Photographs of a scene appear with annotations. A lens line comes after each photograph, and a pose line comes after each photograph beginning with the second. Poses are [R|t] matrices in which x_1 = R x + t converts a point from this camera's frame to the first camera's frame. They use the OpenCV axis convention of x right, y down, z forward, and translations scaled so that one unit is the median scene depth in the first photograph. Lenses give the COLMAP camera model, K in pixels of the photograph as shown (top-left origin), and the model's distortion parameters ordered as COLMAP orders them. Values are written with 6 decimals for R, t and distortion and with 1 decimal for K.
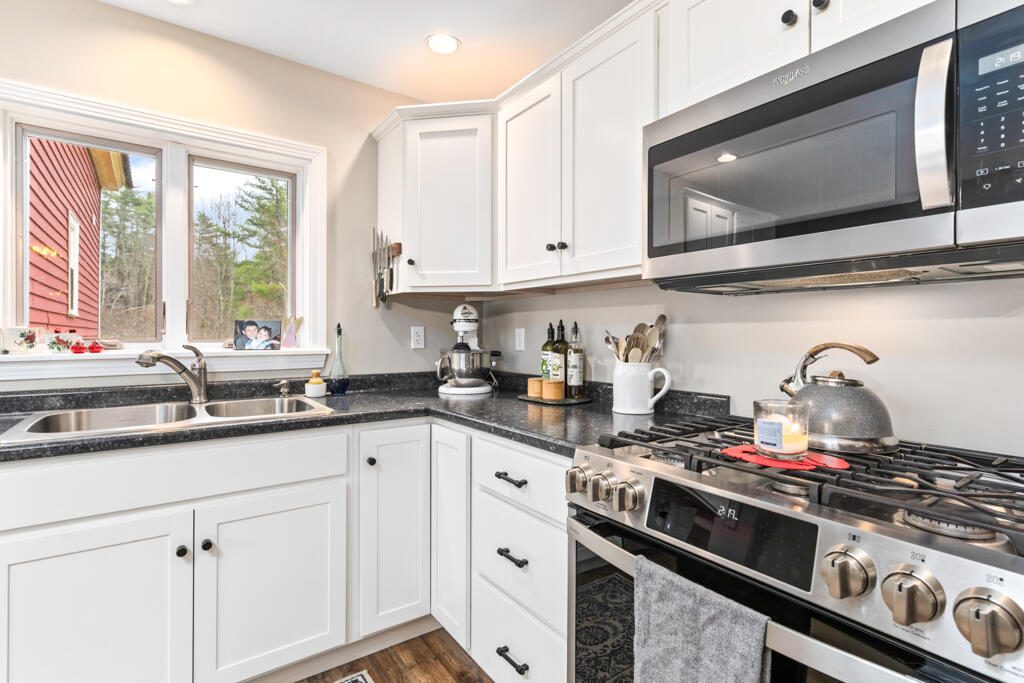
lens RADIAL K [[480.4, 0, 512.0], [0, 480.4, 333.5], [0, 0, 1]] dist [0.000354, -0.000168]
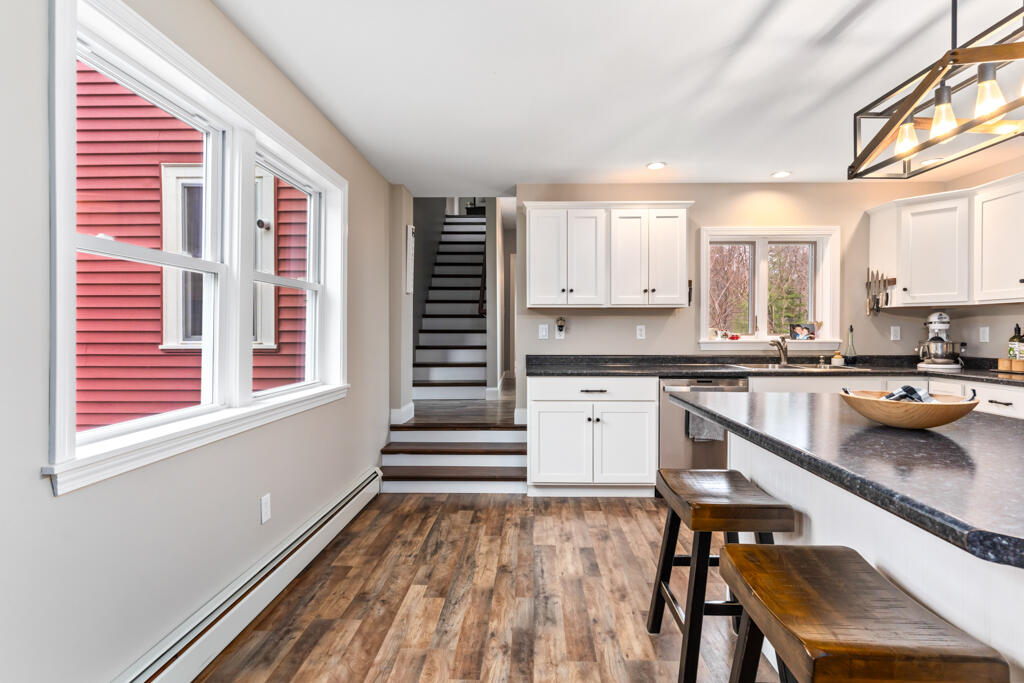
lens RADIAL K [[499.3, 0, 510.9], [0, 499.3, 336.0], [0, 0, 1]] dist [-0.002624, -0.000790]
pose [[0.792364, 0.004580, -0.610031, -0.241029], [0.002172, 0.999944, 0.010329, -0.003269], [0.610045, -0.009509, 0.792310, -1.300504]]
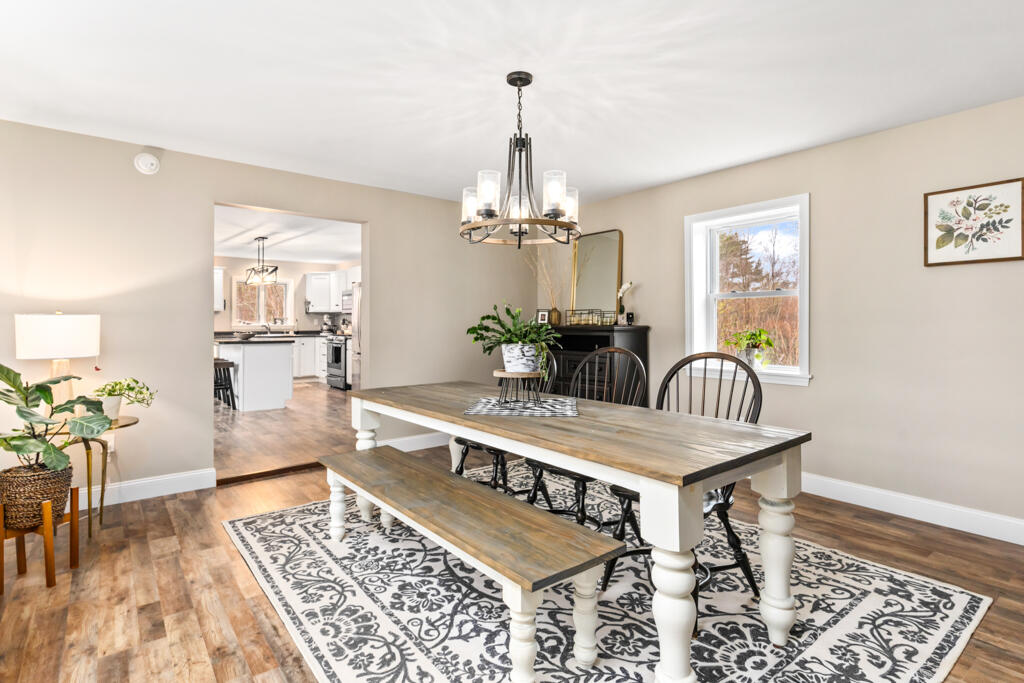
lens RADIAL K [[511.6, 0, 517.0], [0, 511.6, 318.5], [0, 0, 1]] dist [-0.000227, -0.012729]
pose [[0.997916, -0.002381, 0.064480, 1.479345], [0.002928, 0.999961, -0.008392, 0.023843], [-0.064457, 0.008563, 0.997884, -4.163291]]
